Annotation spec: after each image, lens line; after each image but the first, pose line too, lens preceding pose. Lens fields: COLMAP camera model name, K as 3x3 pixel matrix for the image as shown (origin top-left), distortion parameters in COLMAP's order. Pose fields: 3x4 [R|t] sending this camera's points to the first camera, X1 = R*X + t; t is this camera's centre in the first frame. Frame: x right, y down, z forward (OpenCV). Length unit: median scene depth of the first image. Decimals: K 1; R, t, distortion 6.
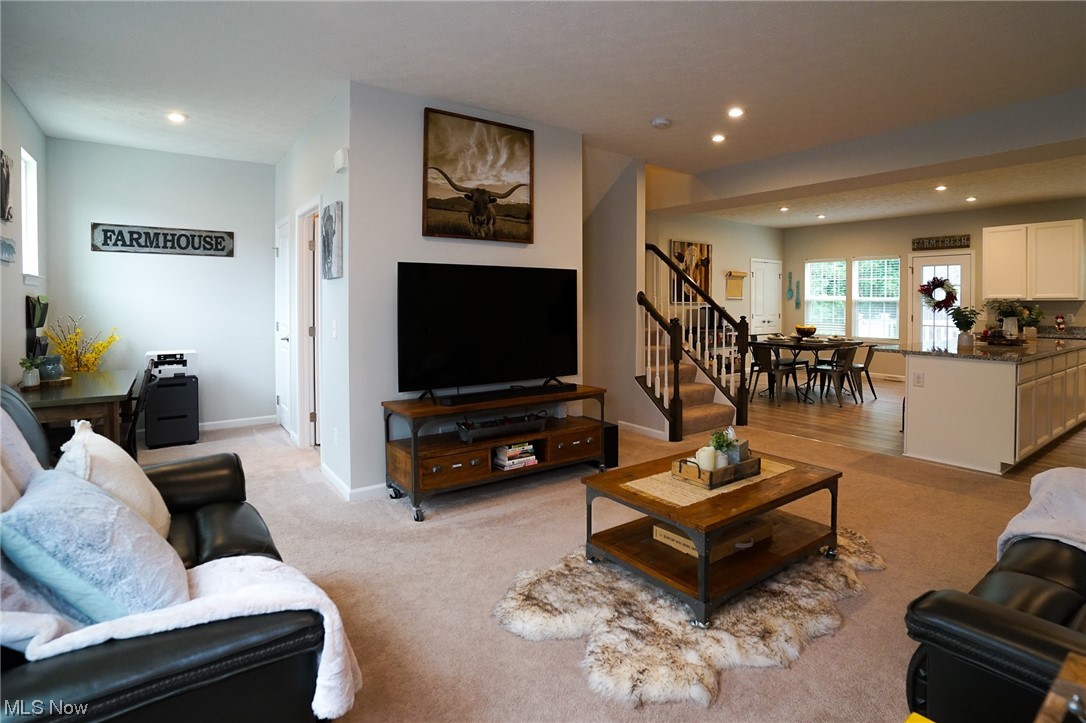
lens RADIAL K [[556.4, 0, 545.1], [0, 556.4, 303.0], [0, 0, 1]] dist [-0.070382, 0.033934]
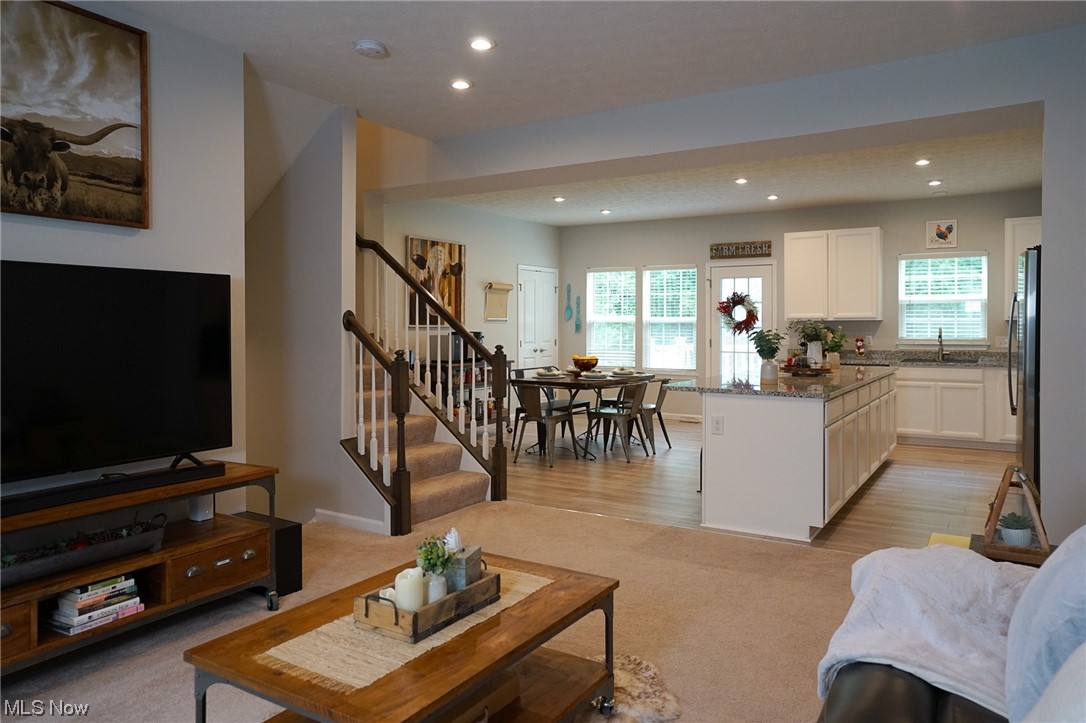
lens RADIAL K [[752.5, 0, 546.4], [0, 752.5, 333.4], [0, 0, 1]] dist [-0.000777, 0.003480]
pose [[0.928725, -0.010658, 0.370616, 0.058899], [0.006859, 0.999910, 0.011566, -0.001542], [-0.370706, -0.008200, 0.928714, 0.084367]]
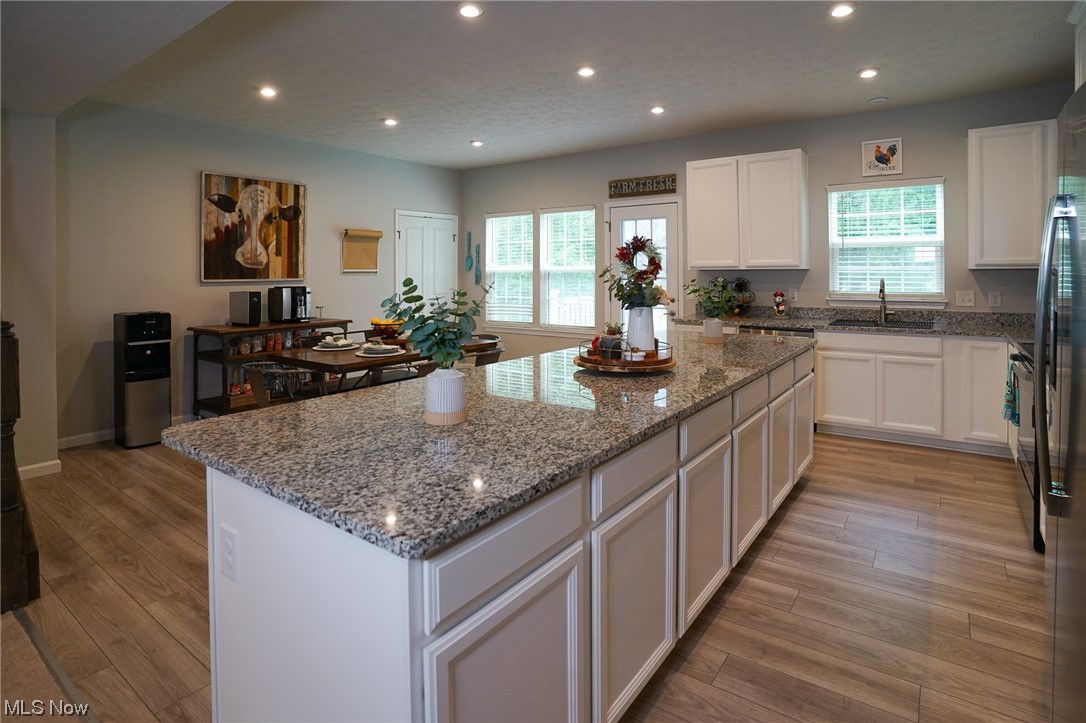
lens RADIAL K [[562.5, 0, 542.4], [0, 562.5, 274.3], [0, 0, 1]] dist [-0.057293, -0.000023]
pose [[0.953751, -0.016859, 0.300125, 0.602710], [0.014858, 0.999850, 0.008947, -0.012217], [-0.300230, -0.004073, 0.953858, 0.545794]]
